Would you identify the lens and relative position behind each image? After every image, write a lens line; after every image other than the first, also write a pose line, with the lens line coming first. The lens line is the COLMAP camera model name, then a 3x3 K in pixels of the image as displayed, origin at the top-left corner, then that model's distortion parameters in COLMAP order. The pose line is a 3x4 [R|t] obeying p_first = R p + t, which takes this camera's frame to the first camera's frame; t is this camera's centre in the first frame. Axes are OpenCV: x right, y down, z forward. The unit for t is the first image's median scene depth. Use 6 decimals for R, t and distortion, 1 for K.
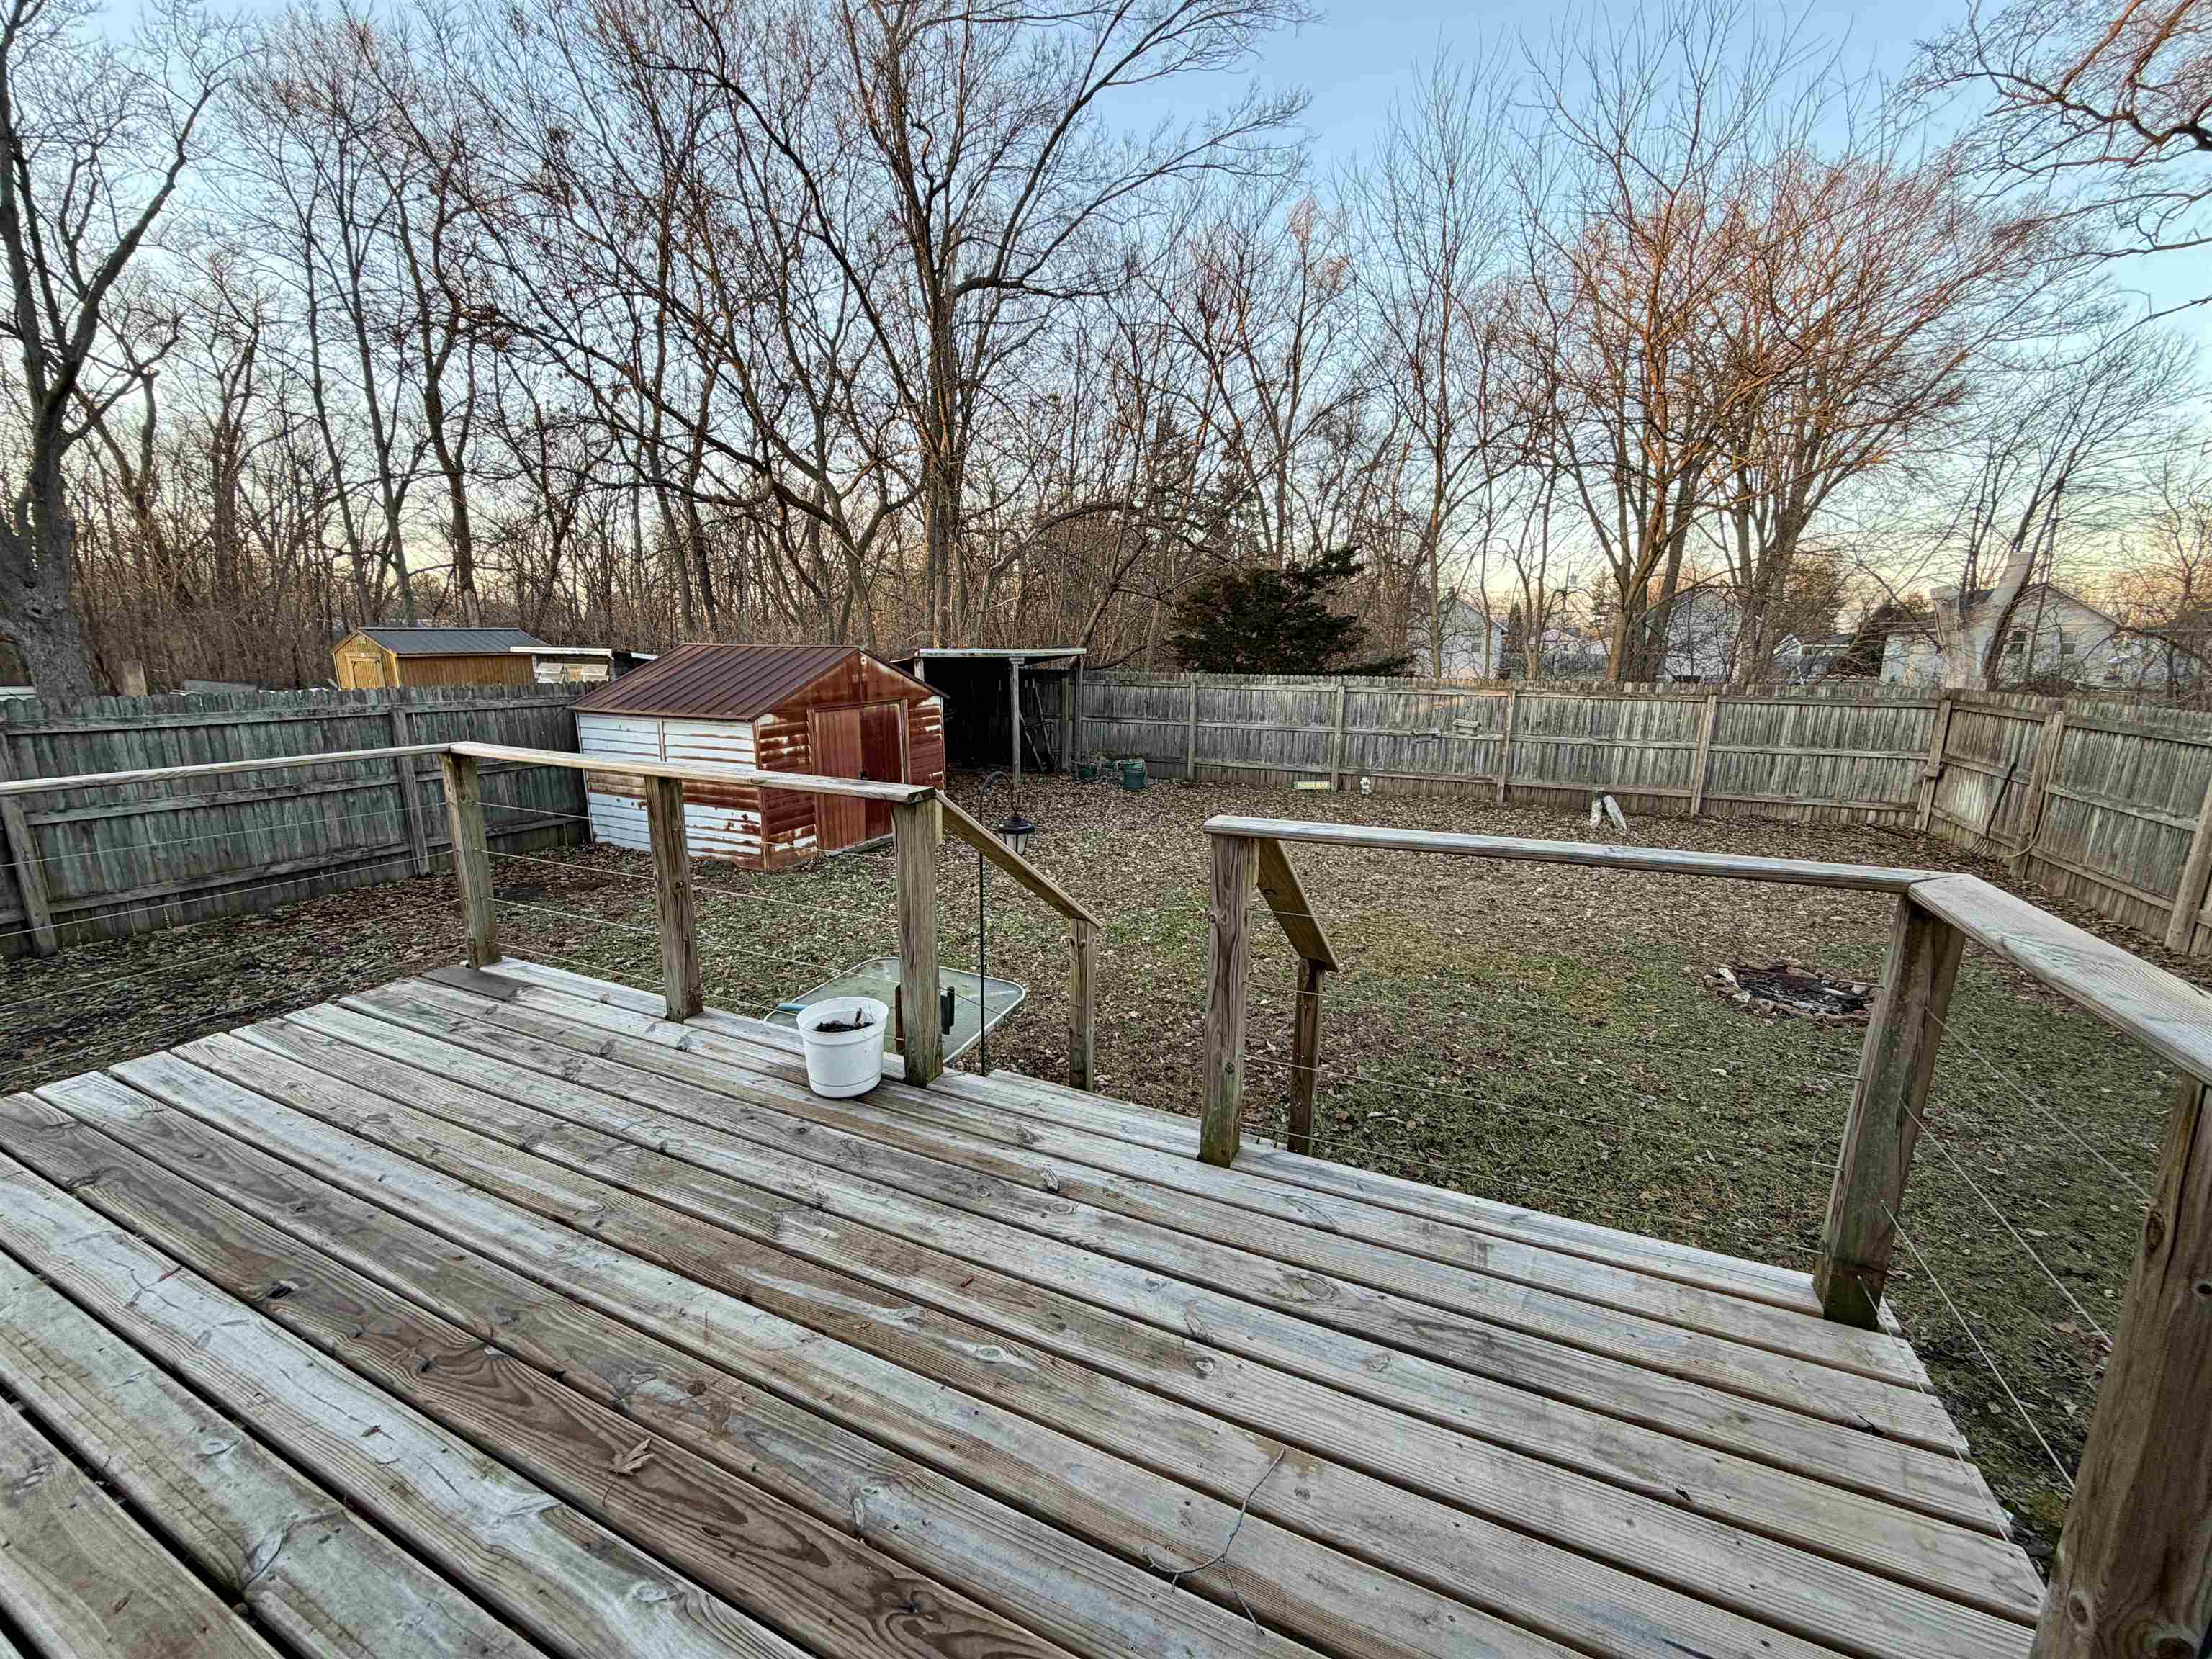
lens RADIAL K [[880.9, 0, 1102.1], [0, 880.9, 829.2], [0, 0, 1]] dist [0.000318, 0.000293]
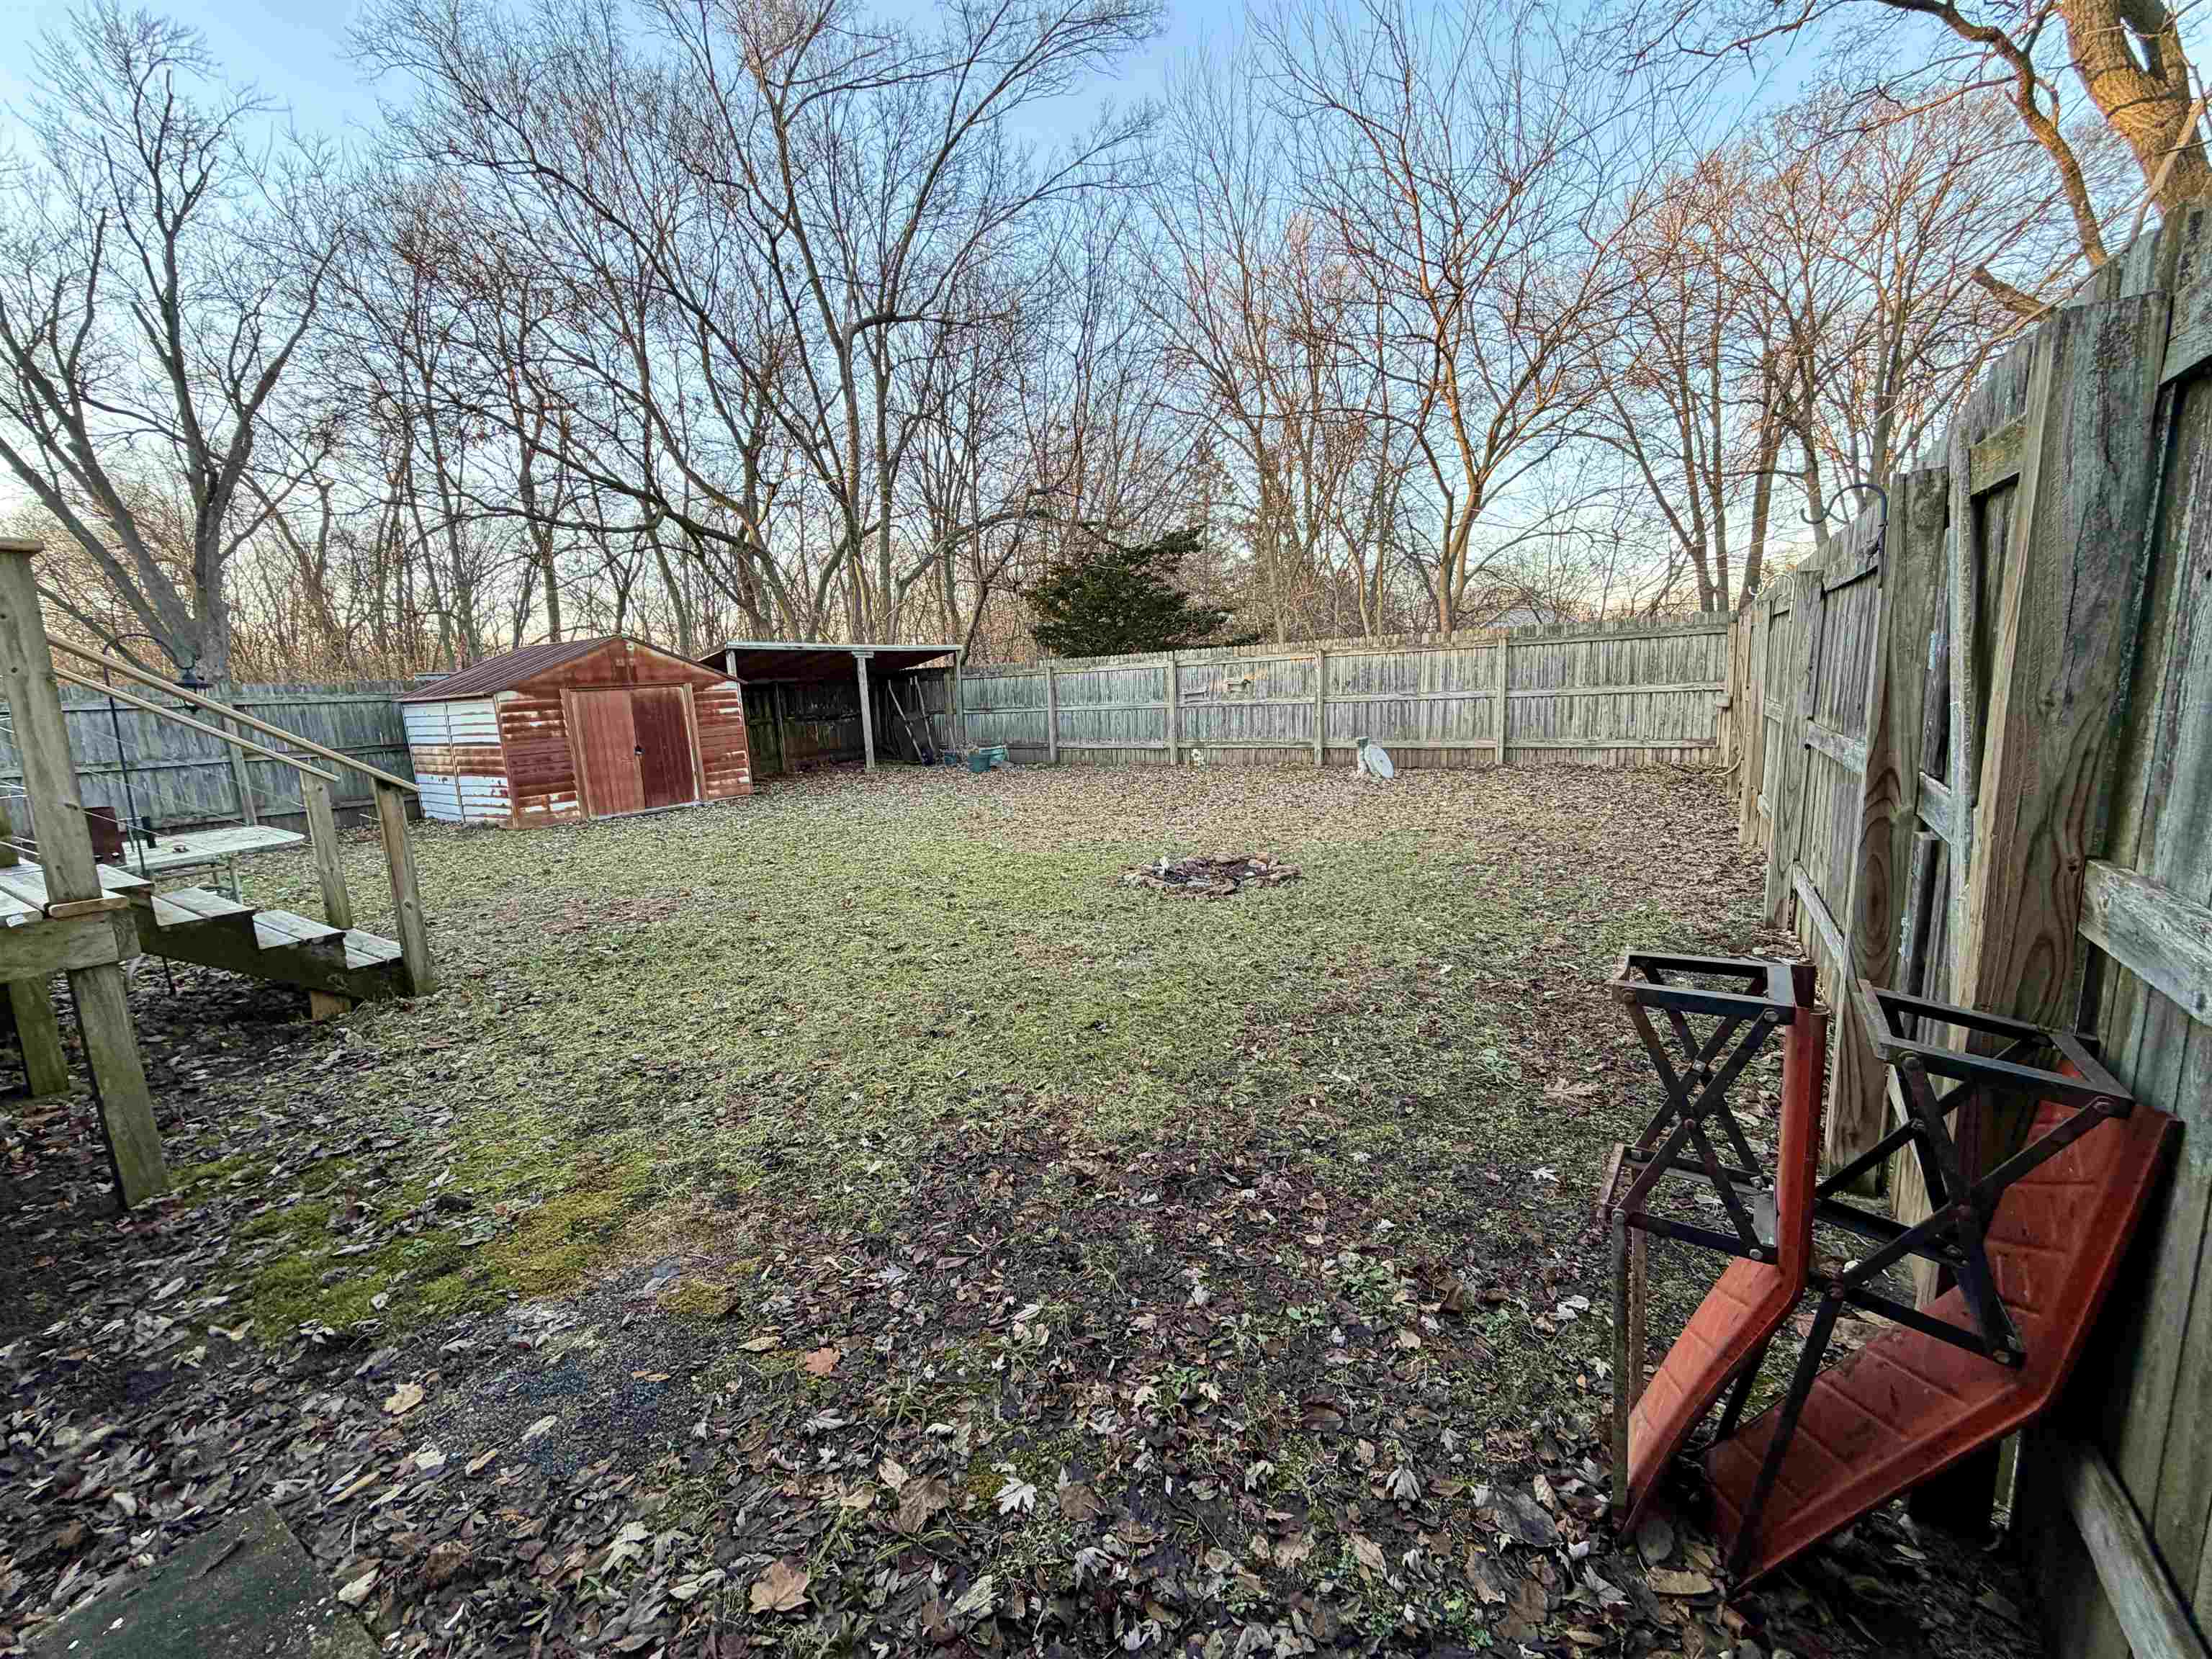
lens RADIAL K [[886.4, 0, 1106.0], [0, 886.4, 829.5], [0, 0, 1]] dist [0.001430, 0.000054]
pose [[0.986978, -0.029525, -0.158122, 0.428666], [0.022983, 0.998809, -0.043044, 0.088742], [0.159205, 0.038849, 0.986481, -0.008051]]
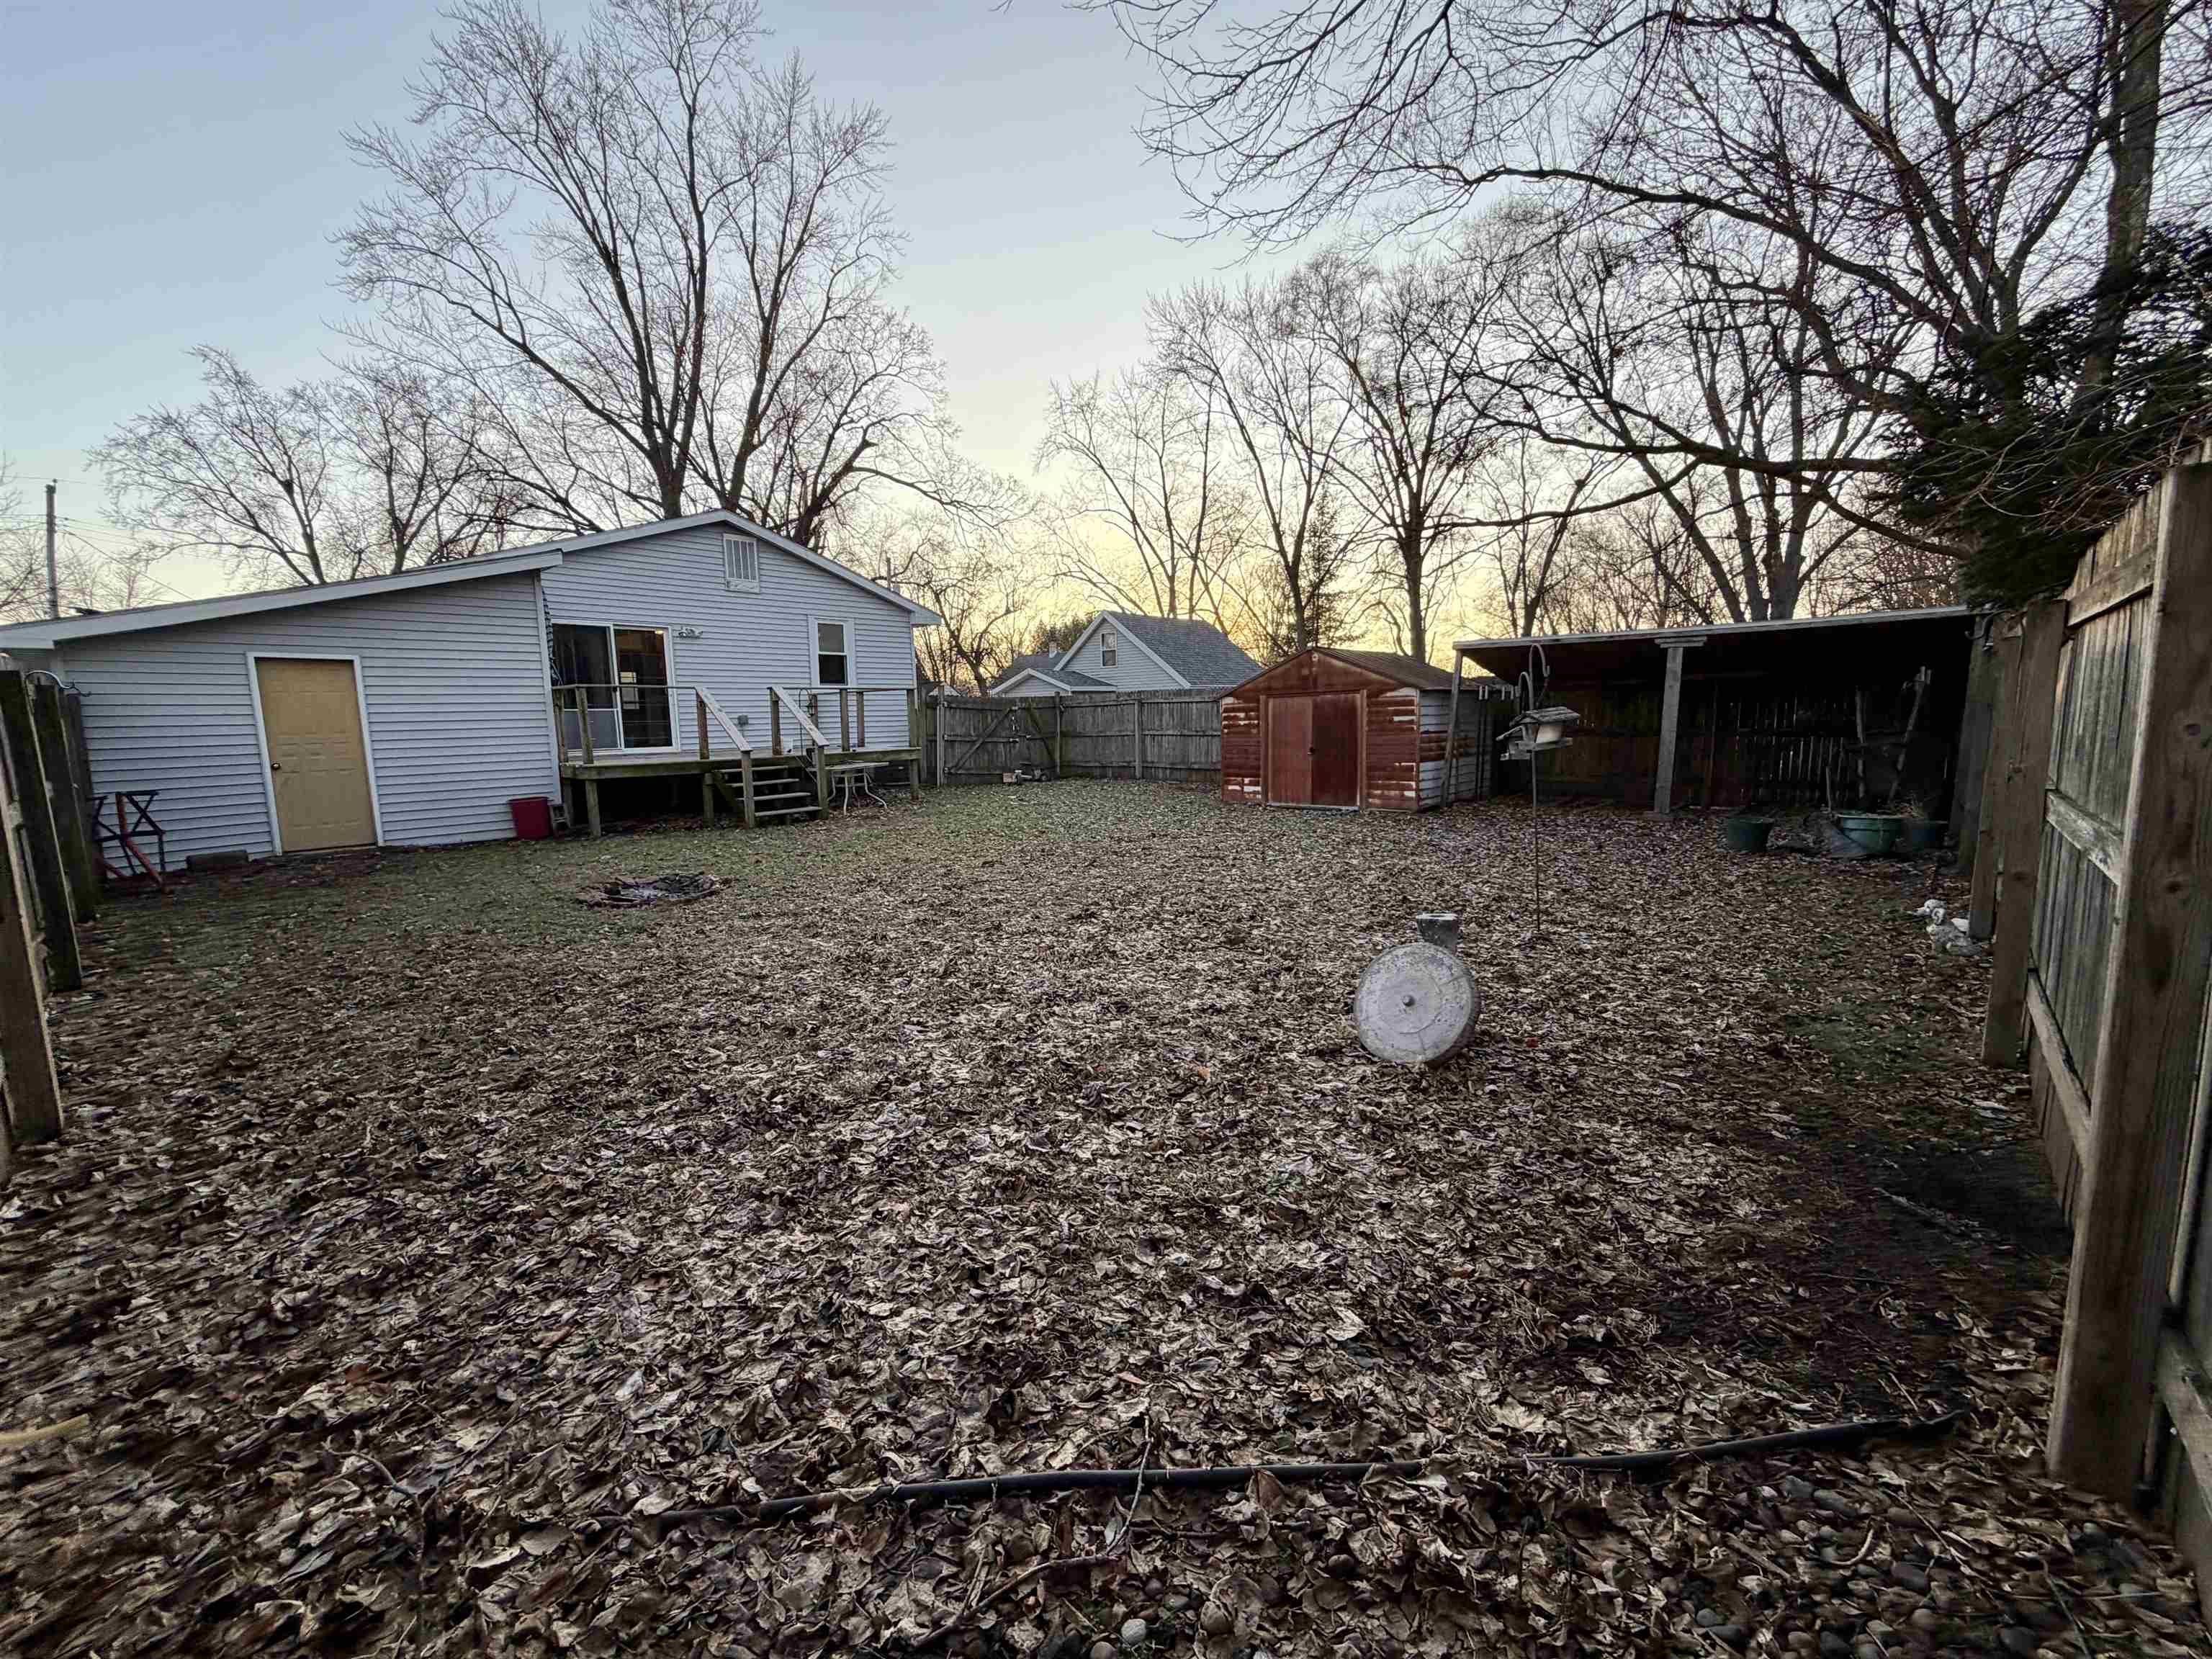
lens RADIAL K [[880.9, 0, 1102.1], [0, 880.9, 829.2], [0, 0, 1]] dist [0.000318, 0.000293]
pose [[-0.295748, 0.121384, -0.947522, 0.876180], [-0.179146, 0.967248, 0.179828, -0.109031], [0.938317, 0.222929, -0.264317, 0.944164]]
